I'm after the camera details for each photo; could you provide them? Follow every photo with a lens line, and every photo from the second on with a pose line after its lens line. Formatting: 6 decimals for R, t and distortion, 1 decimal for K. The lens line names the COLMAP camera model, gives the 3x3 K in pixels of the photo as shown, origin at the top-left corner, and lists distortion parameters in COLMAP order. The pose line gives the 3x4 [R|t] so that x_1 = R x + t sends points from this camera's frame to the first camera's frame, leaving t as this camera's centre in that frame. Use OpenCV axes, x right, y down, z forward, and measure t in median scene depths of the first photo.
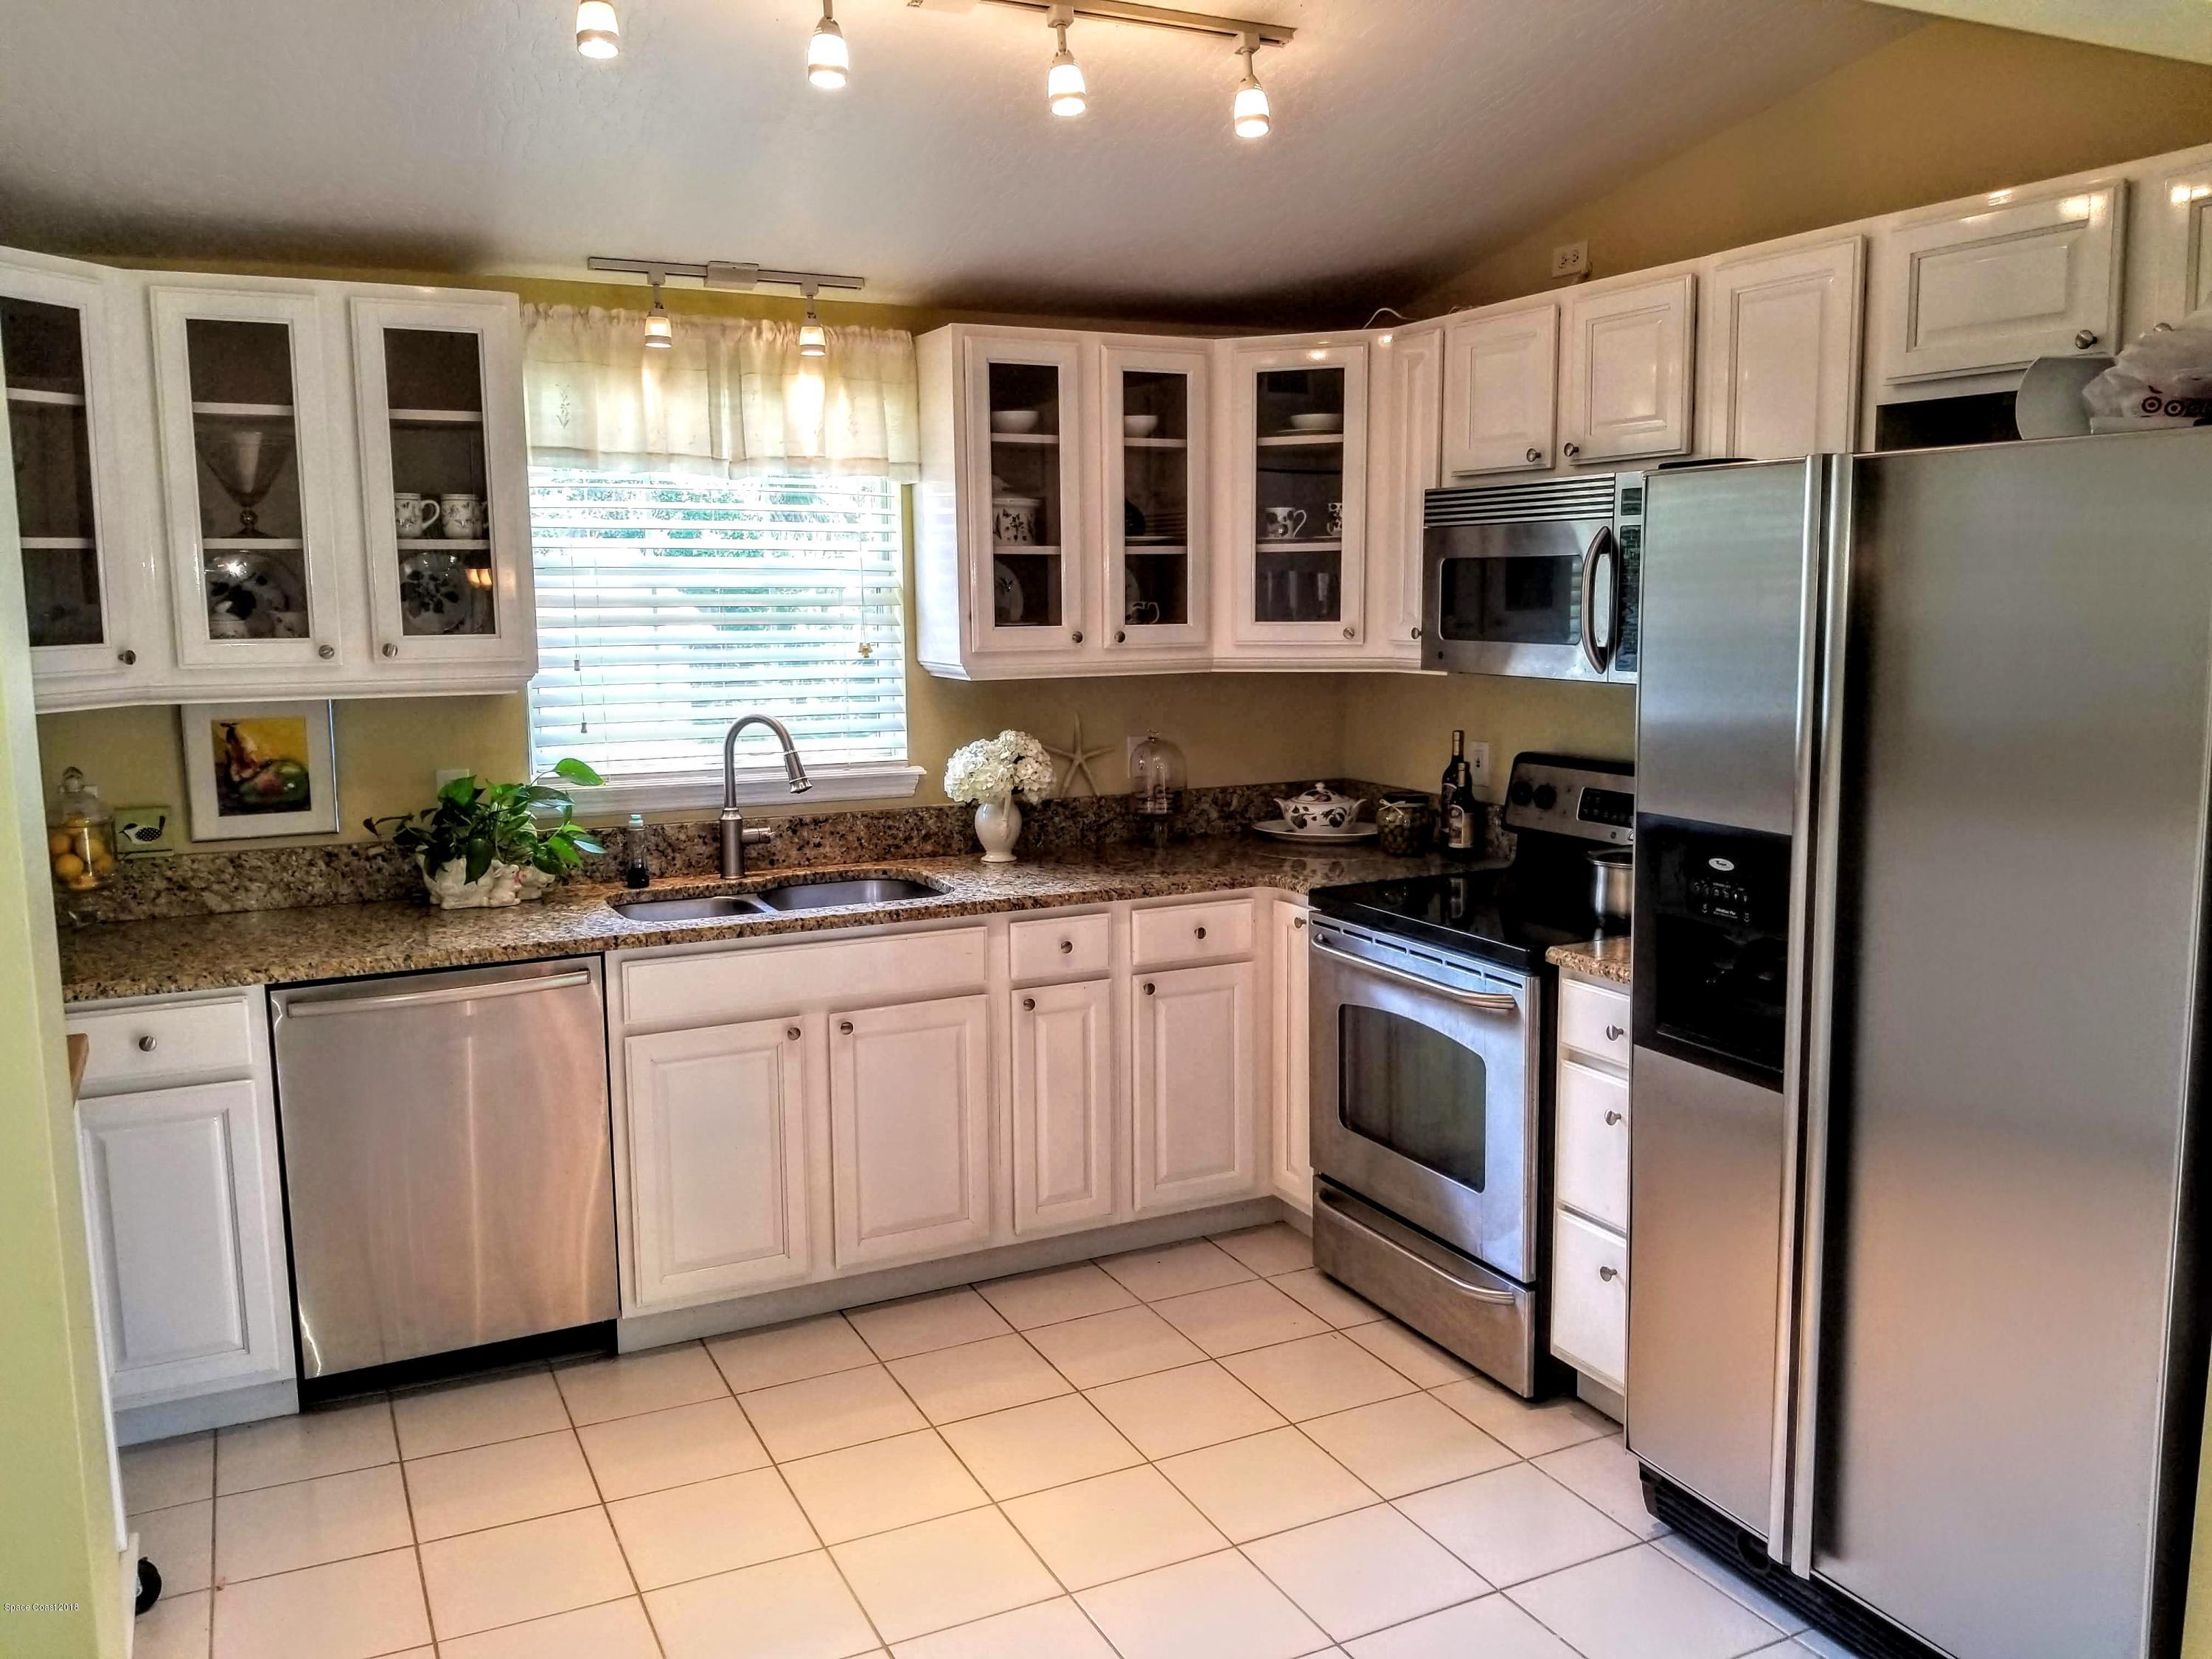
lens RADIAL K [[1761.5, 0, 1159.9], [0, 1761.5, 826.8], [0, 0, 1]] dist [0.065399, -0.106826]
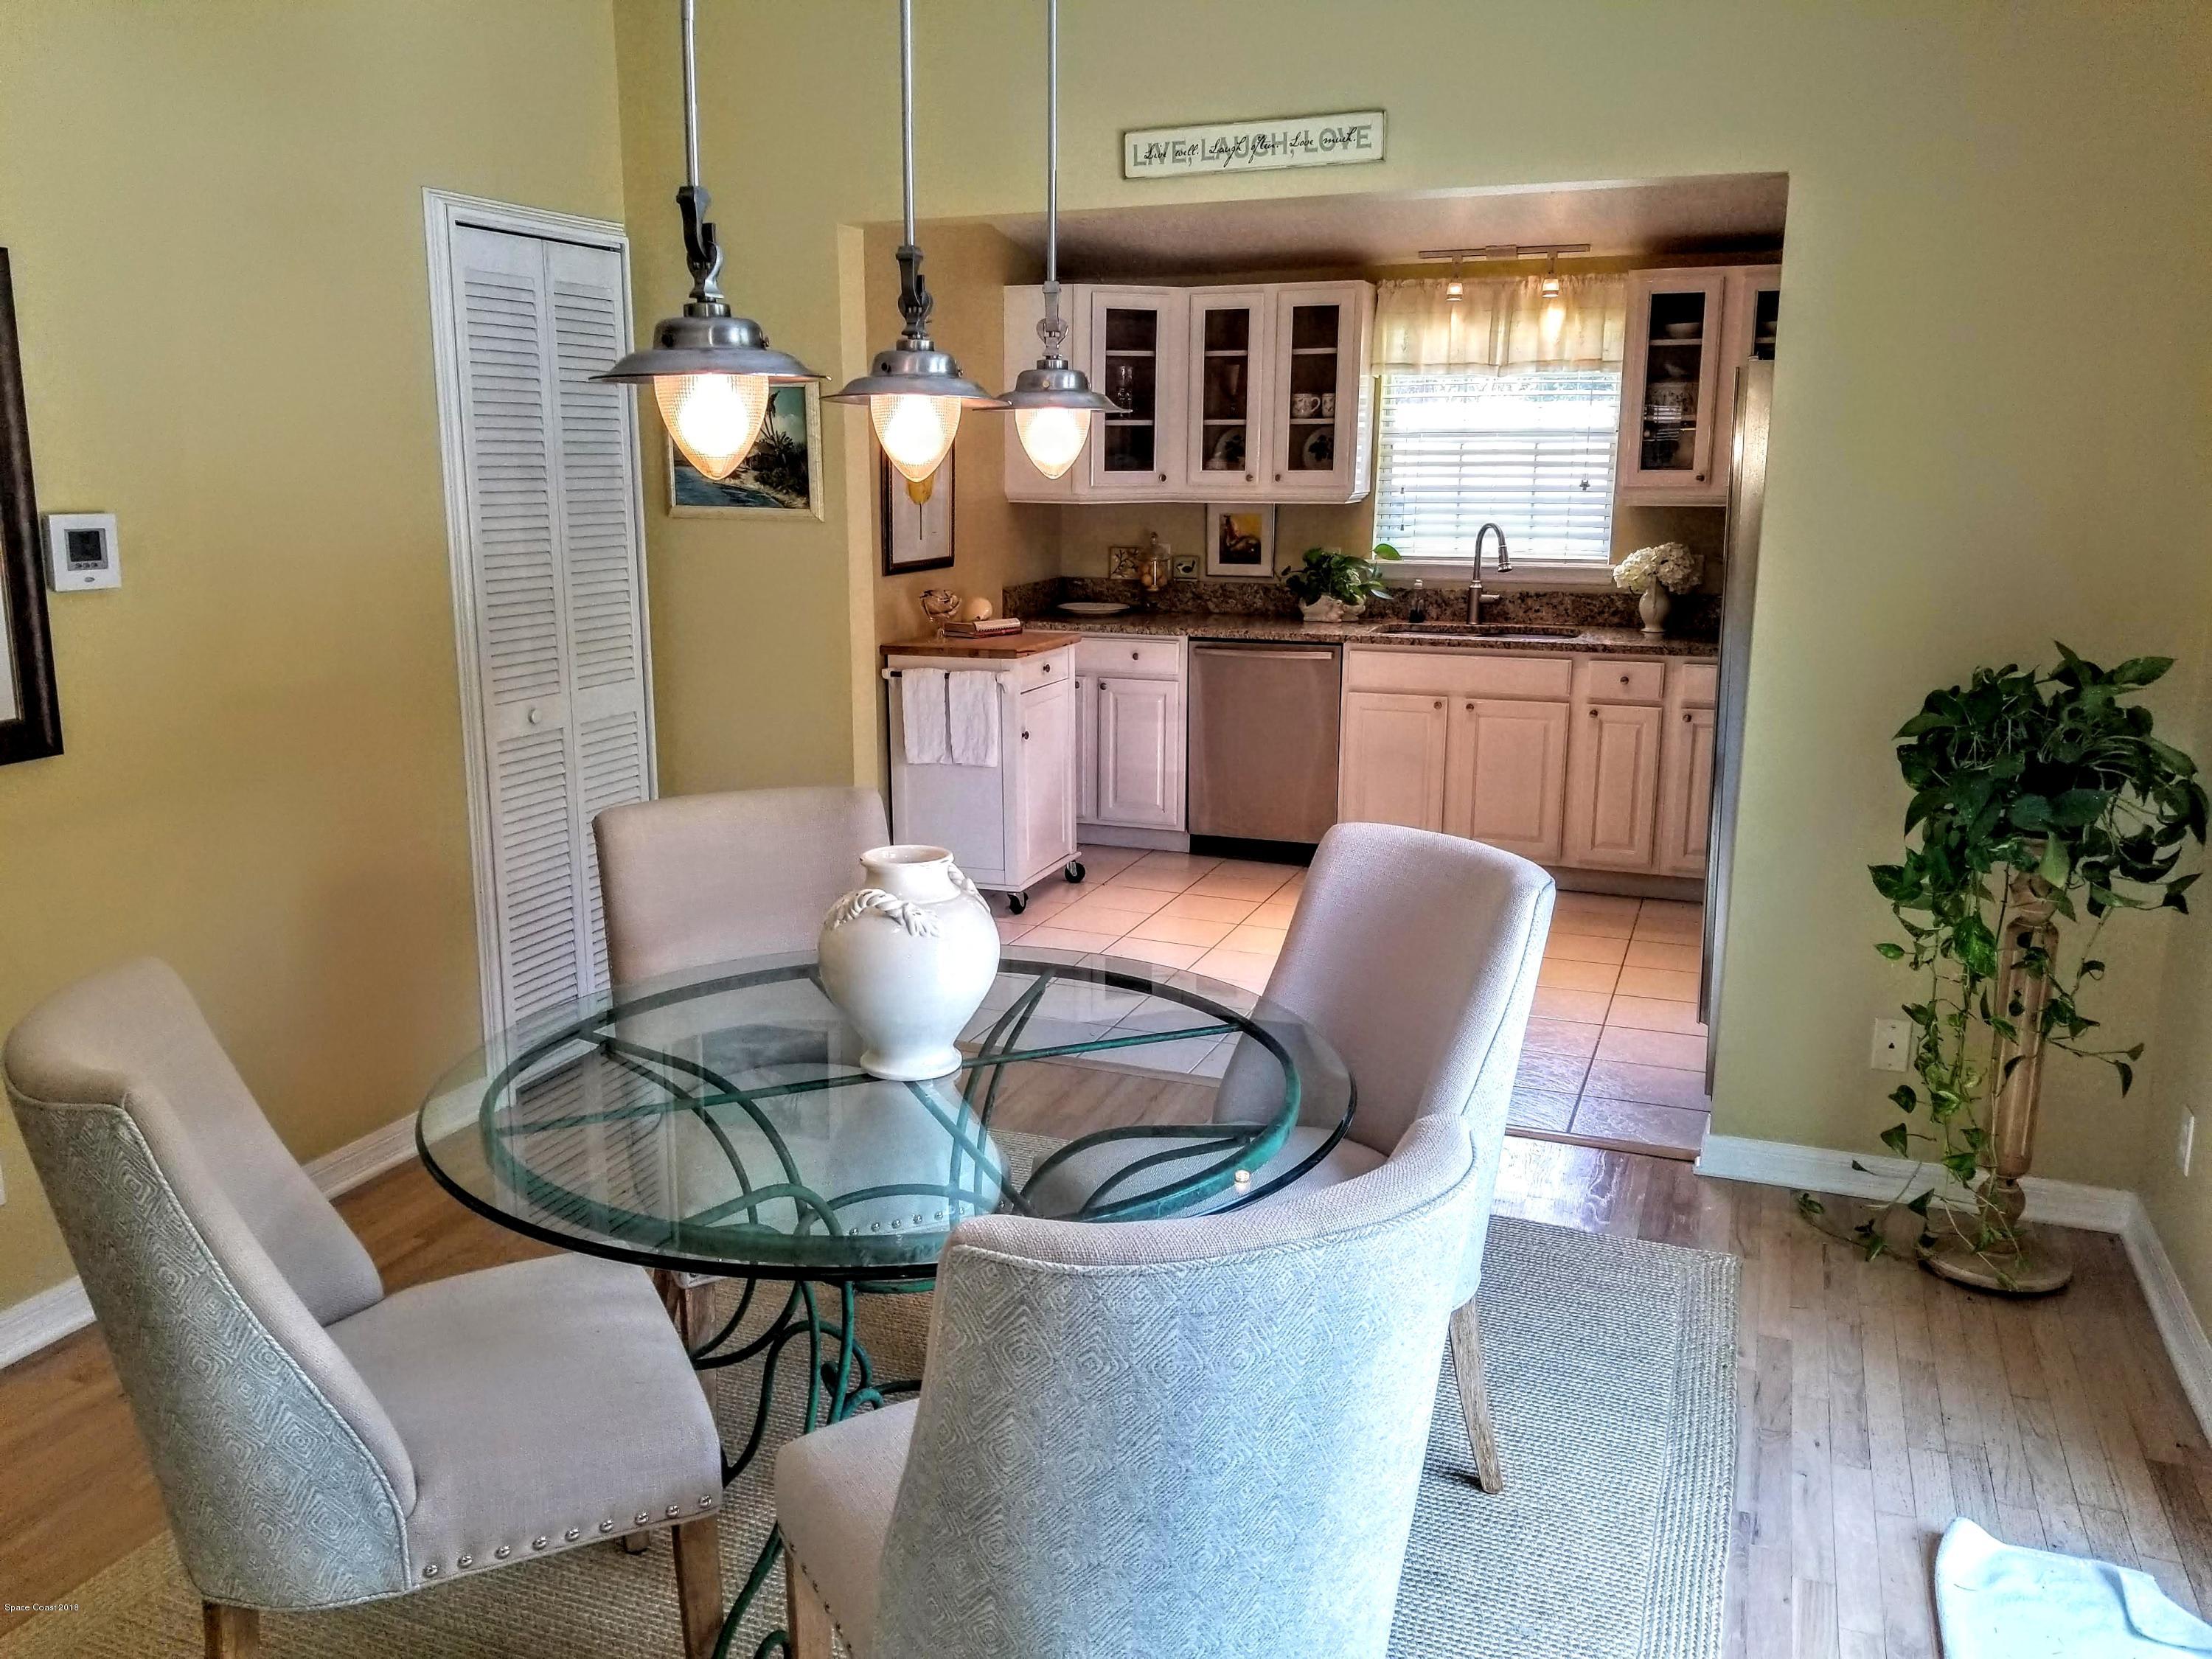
lens RADIAL K [[1761.5, 0, 1003.9], [0, 1761.5, 808.4], [0, 0, 1]] dist [0.065399, -0.106826]
pose [[0.637656, 0.159224, -0.753686, 0.772698], [-0.109036, 0.987210, 0.116309, 0.056493], [0.762565, 0.008013, 0.646862, -0.407264]]
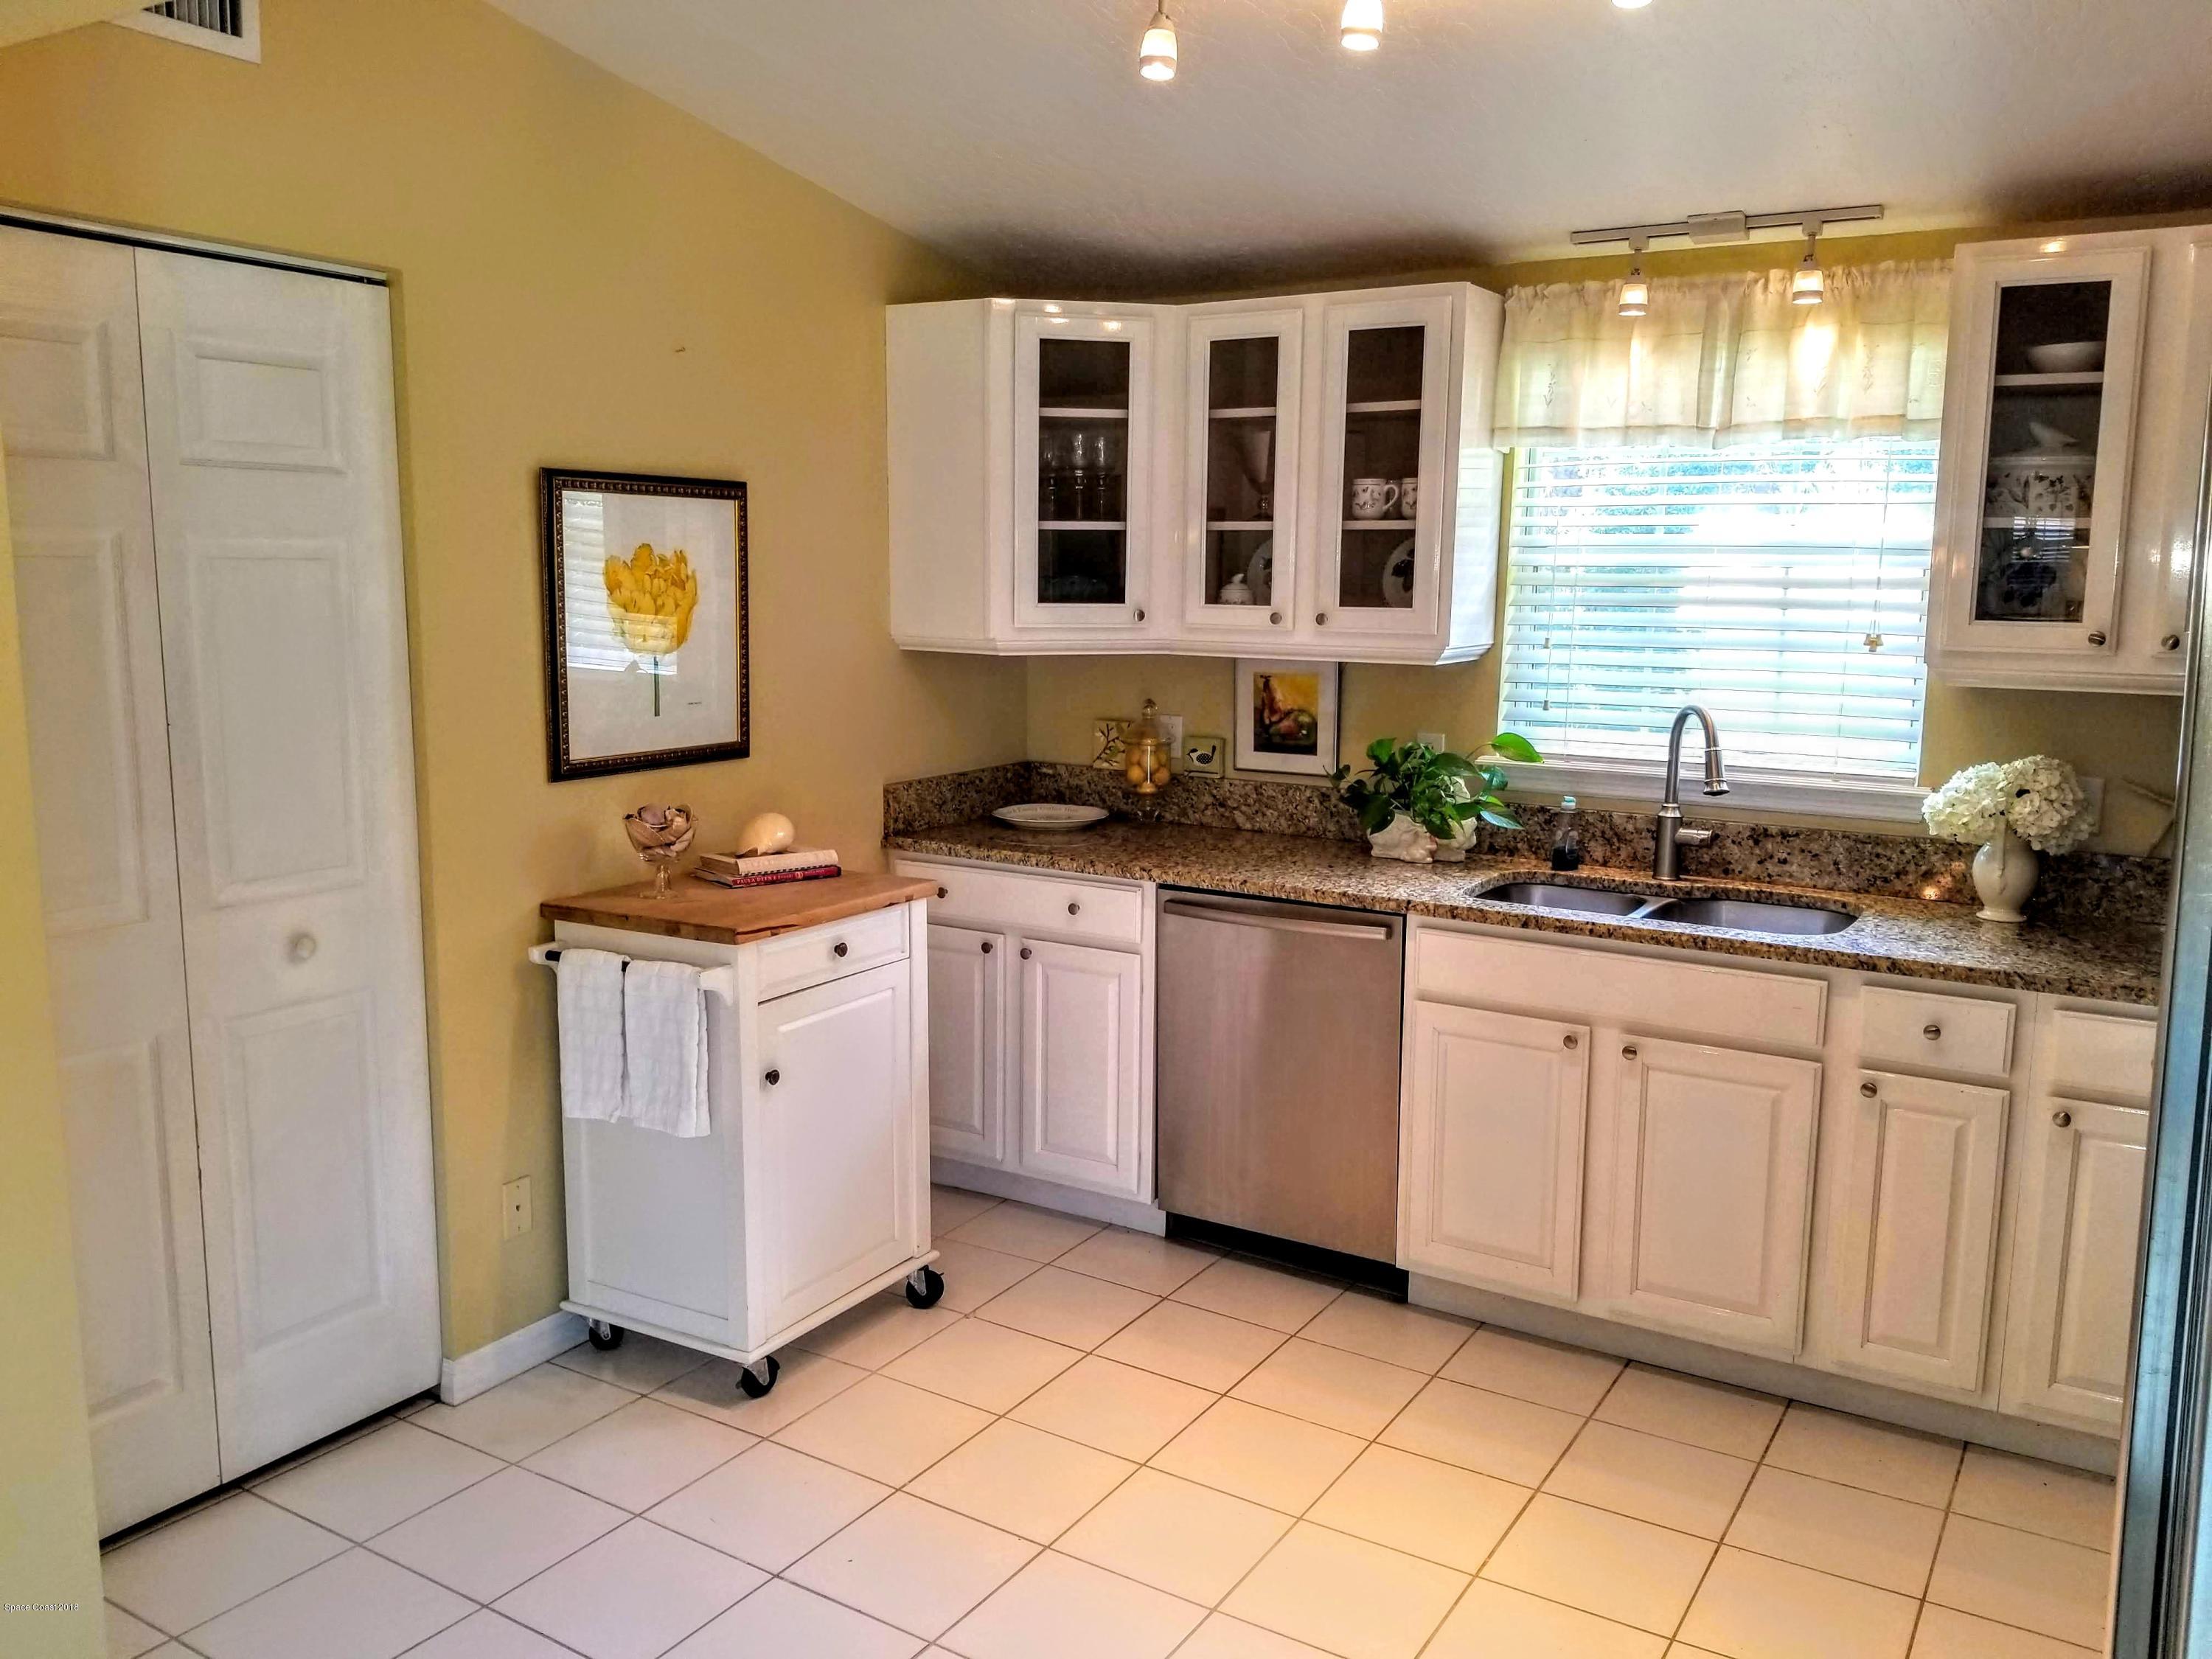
lens RADIAL K [[1761.5, 0, 1037.6], [0, 1761.5, 823.2], [0, 0, 1]] dist [0.065399, -0.106826]
pose [[0.496583, 0.140145, -0.856600, 0.405958], [-0.131773, 0.987613, 0.085189, -0.037433], [0.857928, 0.070573, 0.508899, 0.246520]]
